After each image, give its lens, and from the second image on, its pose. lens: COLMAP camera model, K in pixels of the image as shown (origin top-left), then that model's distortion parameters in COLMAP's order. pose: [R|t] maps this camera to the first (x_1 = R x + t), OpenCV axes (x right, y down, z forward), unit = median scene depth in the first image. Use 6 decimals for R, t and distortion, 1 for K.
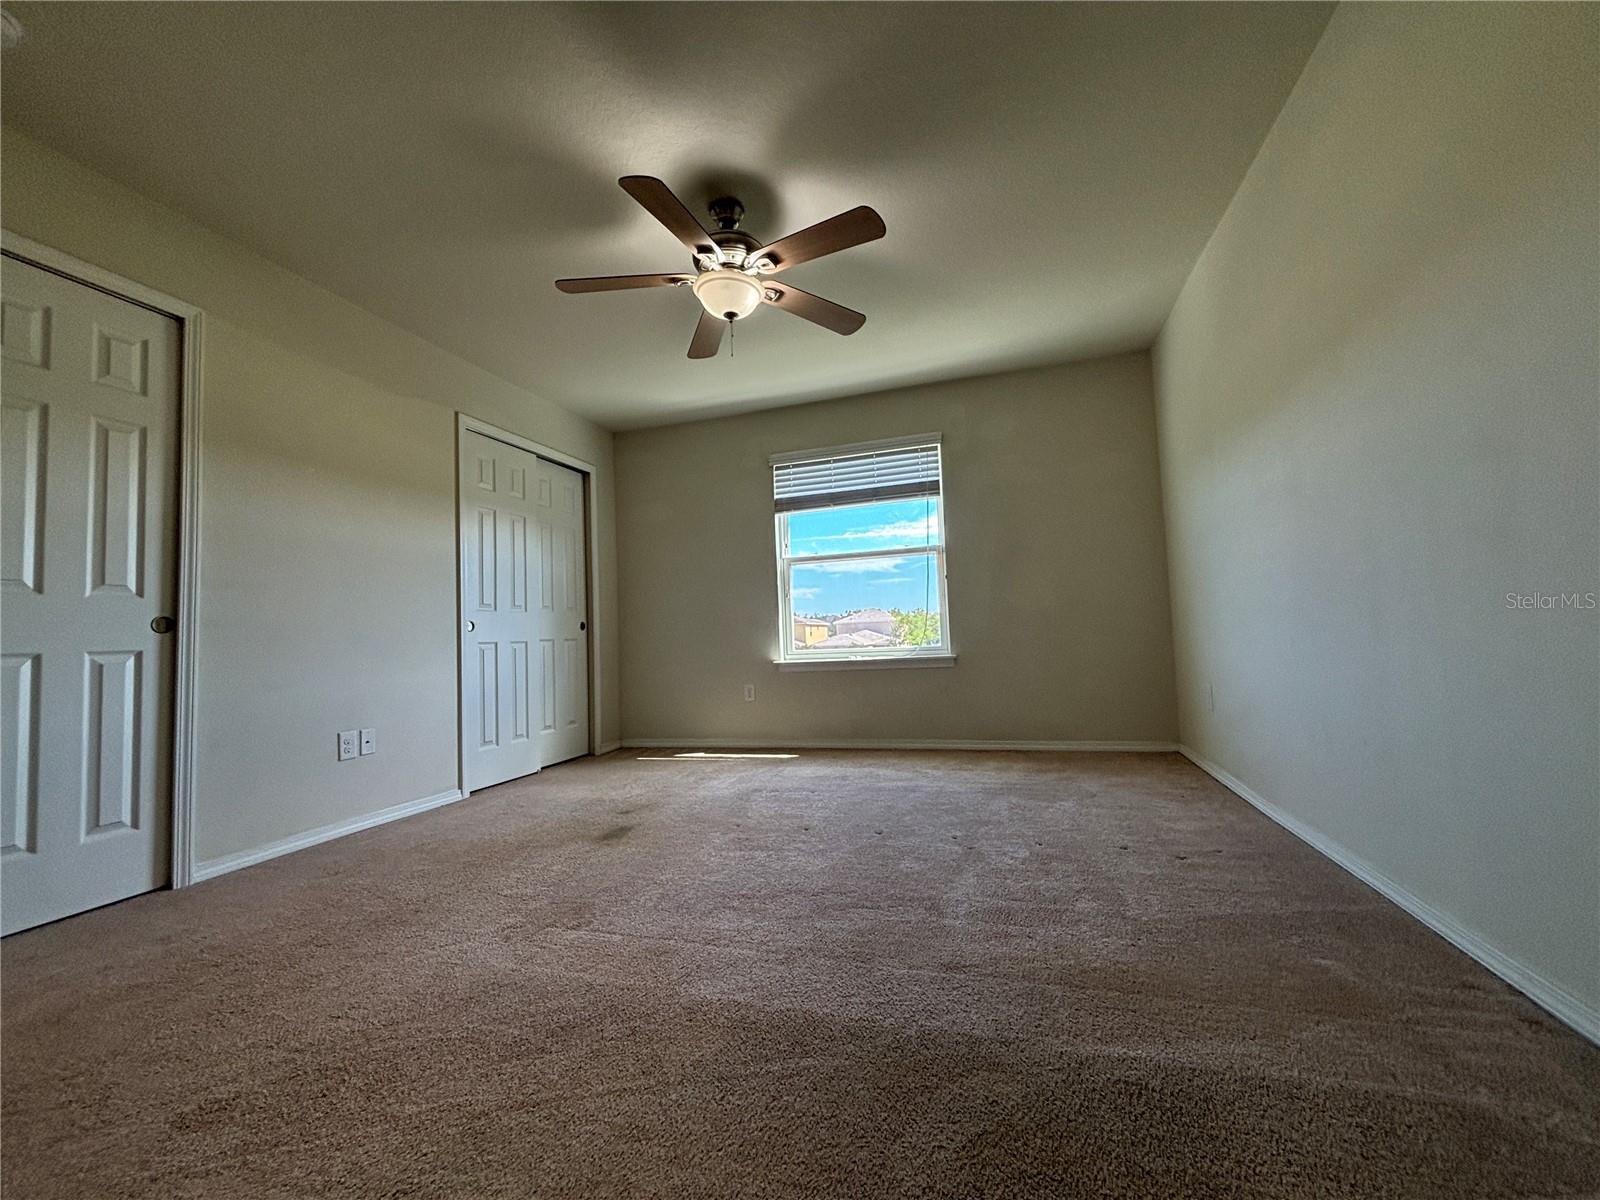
lens RADIAL K [[645.8, 0, 808.7], [0, 645.8, 590.7], [0, 0, 1]] dist [0.000032, 0.000063]
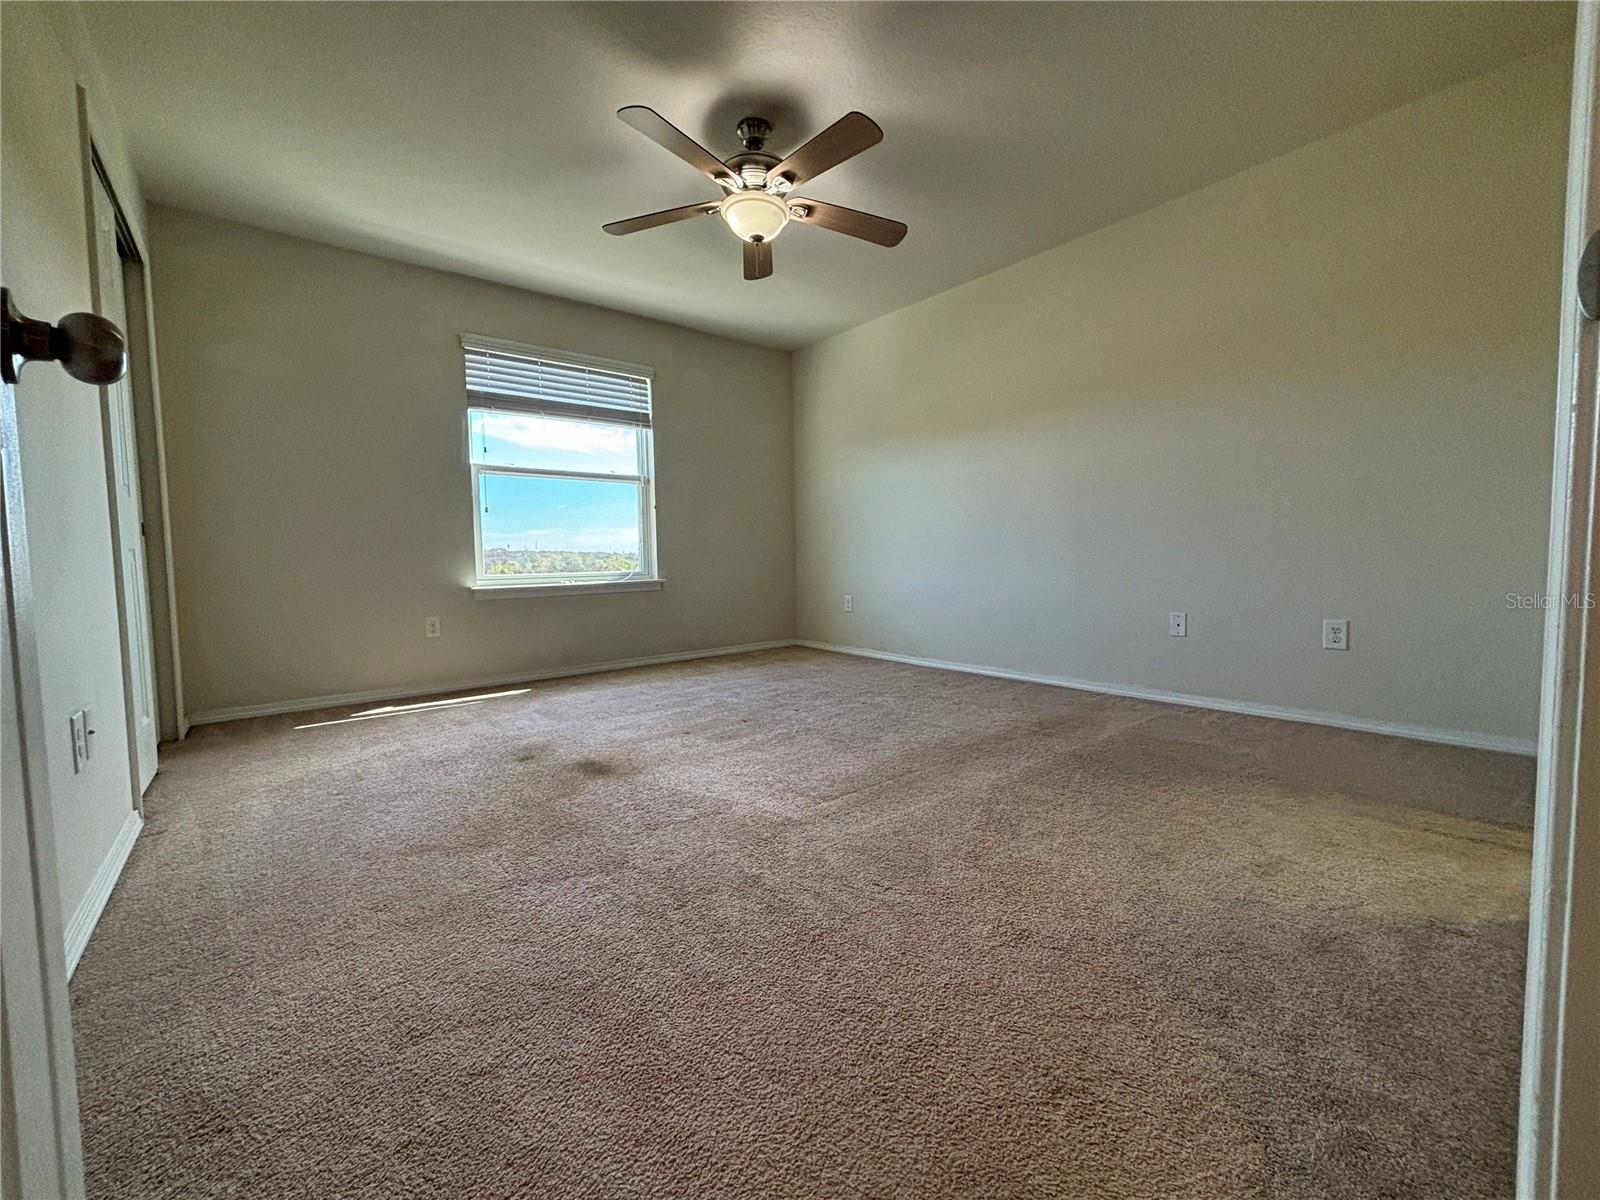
lens RADIAL K [[645.8, 0, 803.1], [0, 645.8, 600.0], [0, 0, 1]] dist [0.000032, 0.000063]
pose [[0.539682, -0.021976, 0.841582, -0.546862], [-0.063829, 0.995714, 0.066932, 0.043958], [-0.839446, -0.089839, 0.535966, 0.193166]]
